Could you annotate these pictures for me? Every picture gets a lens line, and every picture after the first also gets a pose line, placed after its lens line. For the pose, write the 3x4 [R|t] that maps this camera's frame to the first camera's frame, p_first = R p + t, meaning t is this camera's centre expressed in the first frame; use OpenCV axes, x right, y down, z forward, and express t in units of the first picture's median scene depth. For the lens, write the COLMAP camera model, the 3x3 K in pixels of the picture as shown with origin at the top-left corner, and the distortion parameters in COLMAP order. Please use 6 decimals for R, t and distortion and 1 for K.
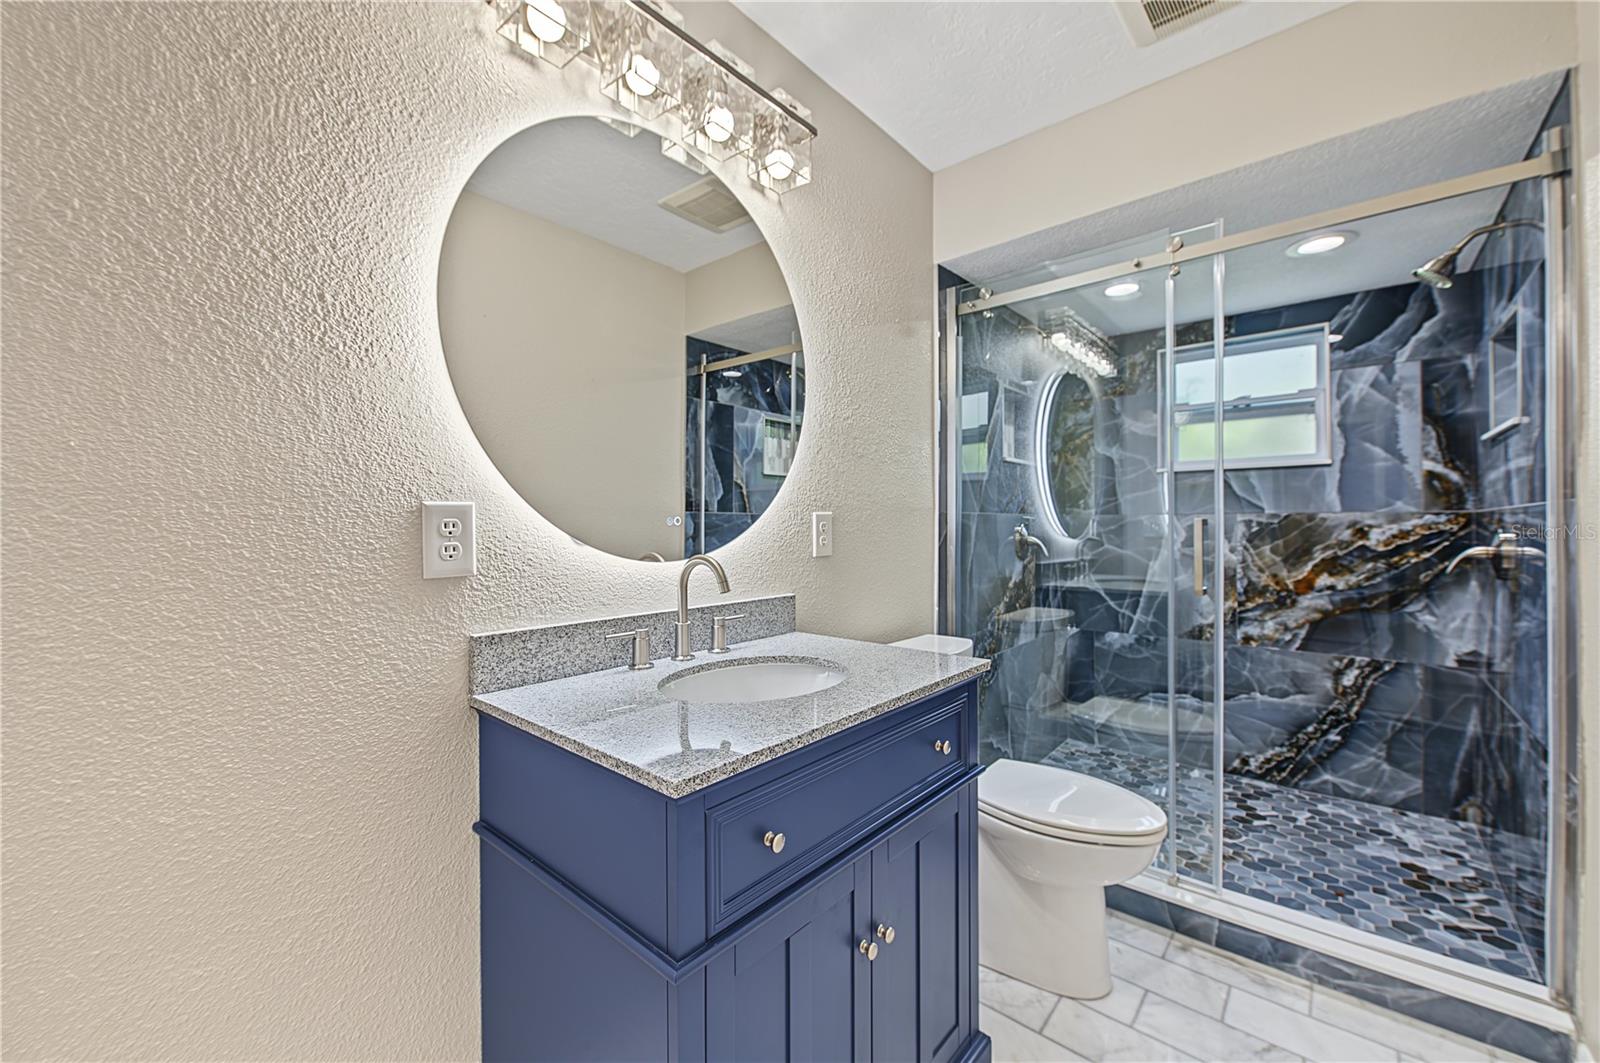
lens RADIAL K [[638.4, 0, 795.8], [0, 638.4, 523.3], [0, 0, 1]] dist [-0.001180, -0.000719]
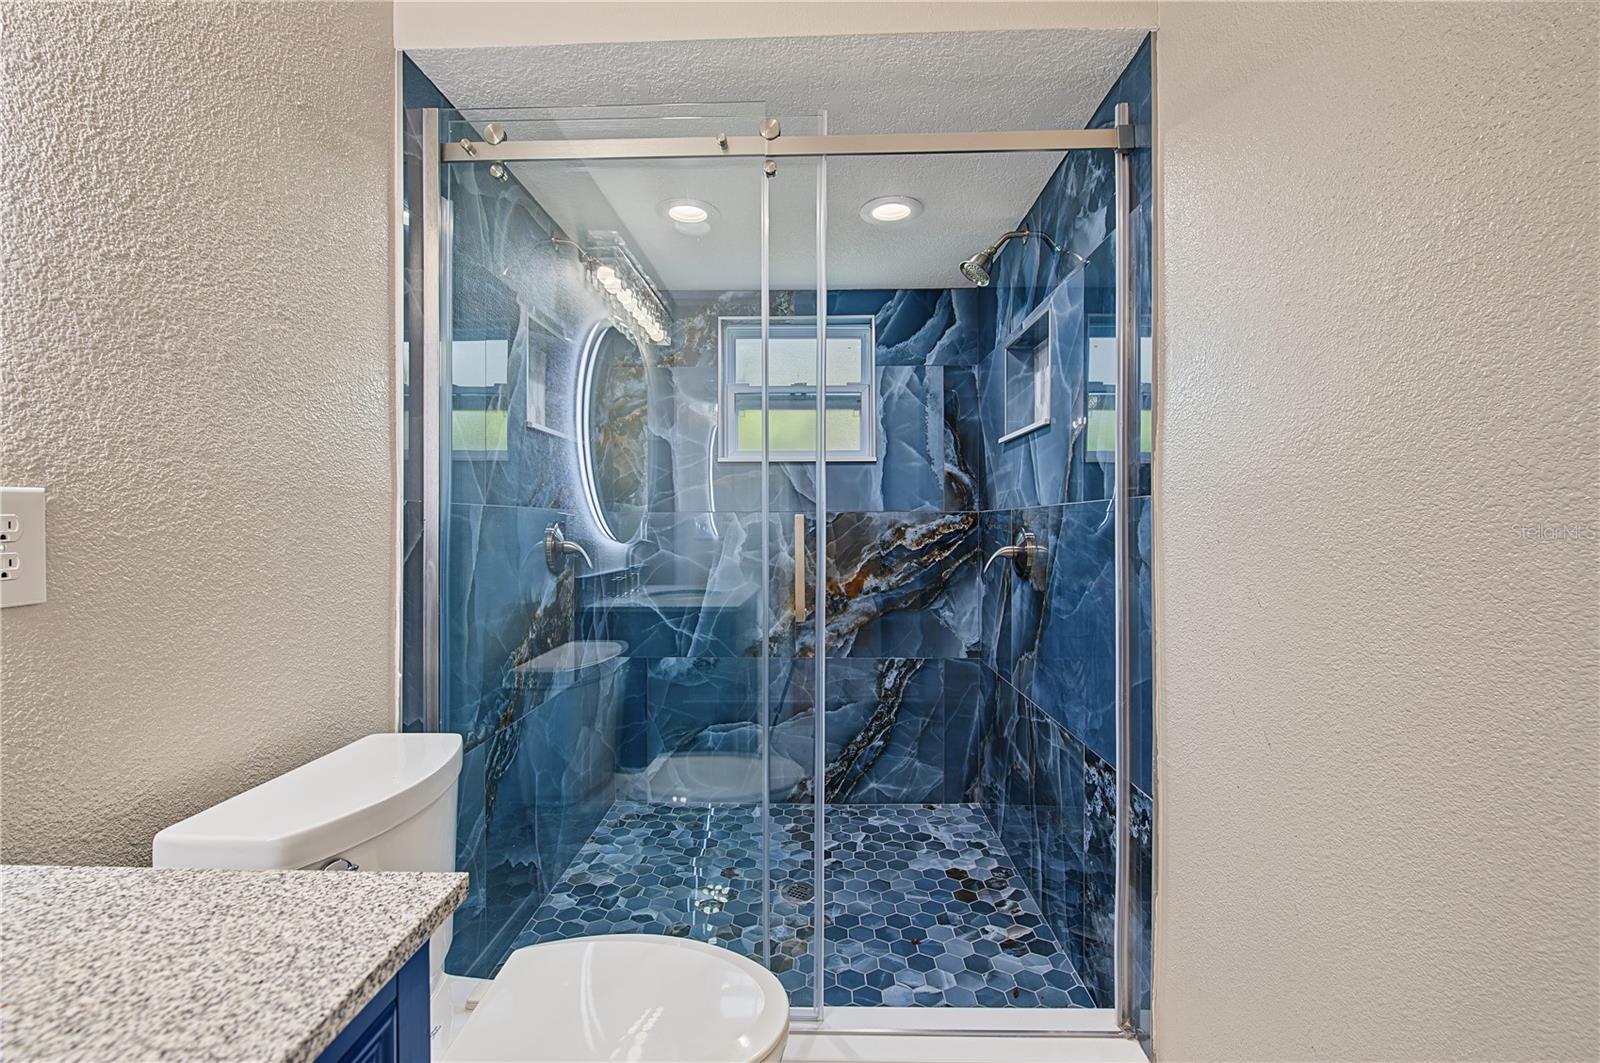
lens RADIAL K [[654.4, 0, 797.3], [0, 654.4, 525.5], [0, 0, 1]] dist [0.000188, -0.002201]
pose [[0.769883, 0.000176, 0.638185, 0.115434], [-0.001248, 0.999998, 0.001230, 0.002858], [-0.638184, -0.001743, 0.769882, 0.319558]]
